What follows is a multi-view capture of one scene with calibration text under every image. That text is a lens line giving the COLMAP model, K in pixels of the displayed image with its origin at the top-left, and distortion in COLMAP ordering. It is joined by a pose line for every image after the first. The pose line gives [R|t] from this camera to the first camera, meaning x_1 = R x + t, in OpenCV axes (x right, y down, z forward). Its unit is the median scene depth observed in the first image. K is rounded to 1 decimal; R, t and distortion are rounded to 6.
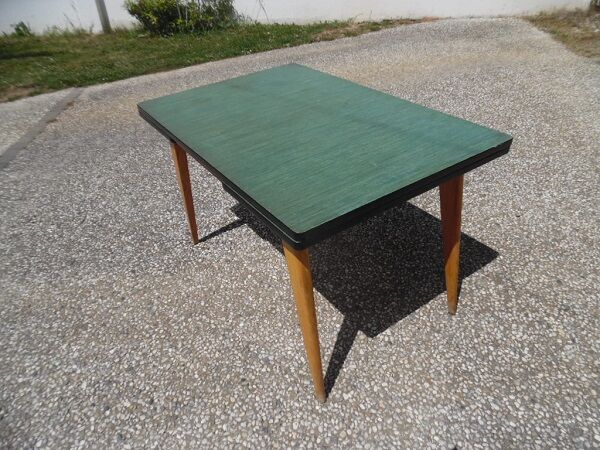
lens RADIAL K [[422.6, 0, 303.6], [0, 422.6, 228.8], [0, 0, 1]] dist [-0.001945, -0.007183]
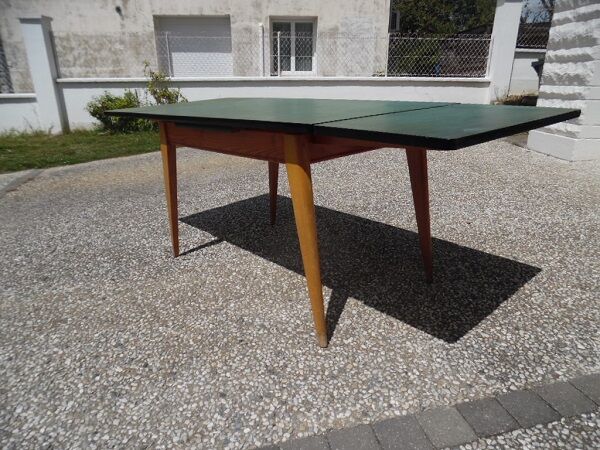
lens RADIAL K [[422.6, 0, 302.2], [0, 422.6, 226.3], [0, 0, 1]] dist [-0.001945, -0.007183]
pose [[0.990879, -0.027801, 0.131853, -0.109211], [0.063502, 0.959363, -0.274938, 0.334537], [-0.118851, 0.280804, 0.952378, -0.030651]]
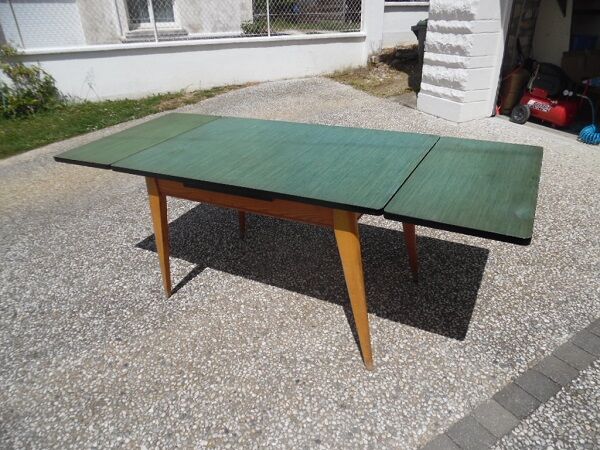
lens RADIAL K [[422.6, 0, 299.7], [0, 422.6, 224.9], [0, 0, 1]] dist [-0.001945, -0.007183]
pose [[0.895871, -0.210121, 0.391490, -0.423371], [0.267942, 0.958358, -0.098779, 0.068511], [-0.354432, 0.193390, 0.914865, -0.077286]]
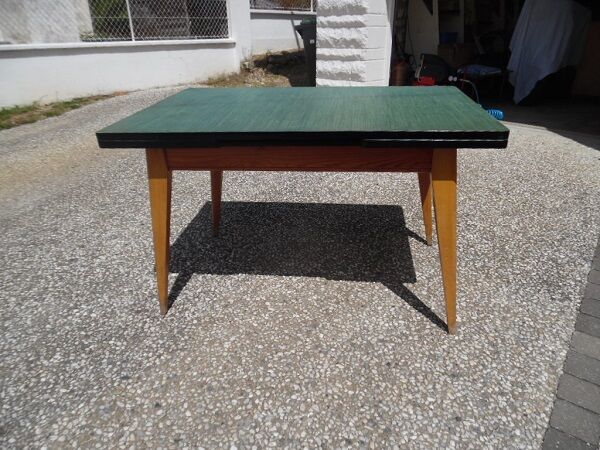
lens RADIAL K [[422.6, 0, 294.5], [0, 422.6, 229.6], [0, 0, 1]] dist [-0.001945, -0.007183]
pose [[0.683316, -0.306459, 0.662693, -0.712938], [0.425874, 0.904543, -0.020826, 0.016591], [-0.593052, 0.296455, 0.748601, 0.292489]]
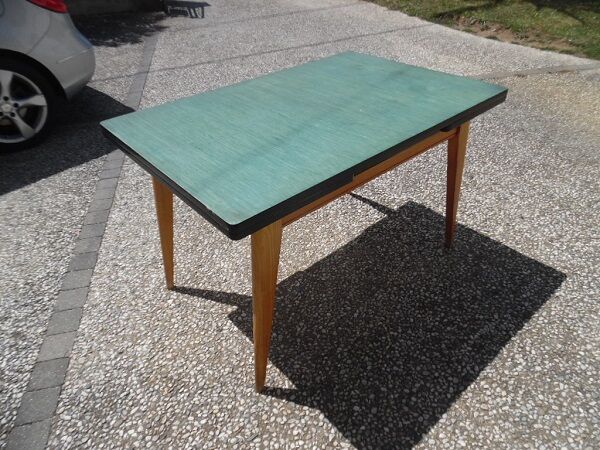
lens RADIAL K [[422.6, 0, 299.8], [0, 422.6, 227.4], [0, 0, 1]] dist [-0.001945, -0.007183]
pose [[0.114543, 0.642480, -0.757694, 0.780859], [-0.559622, 0.671909, 0.485140, -0.464496], [0.820794, 0.368453, 0.436508, 0.574085]]
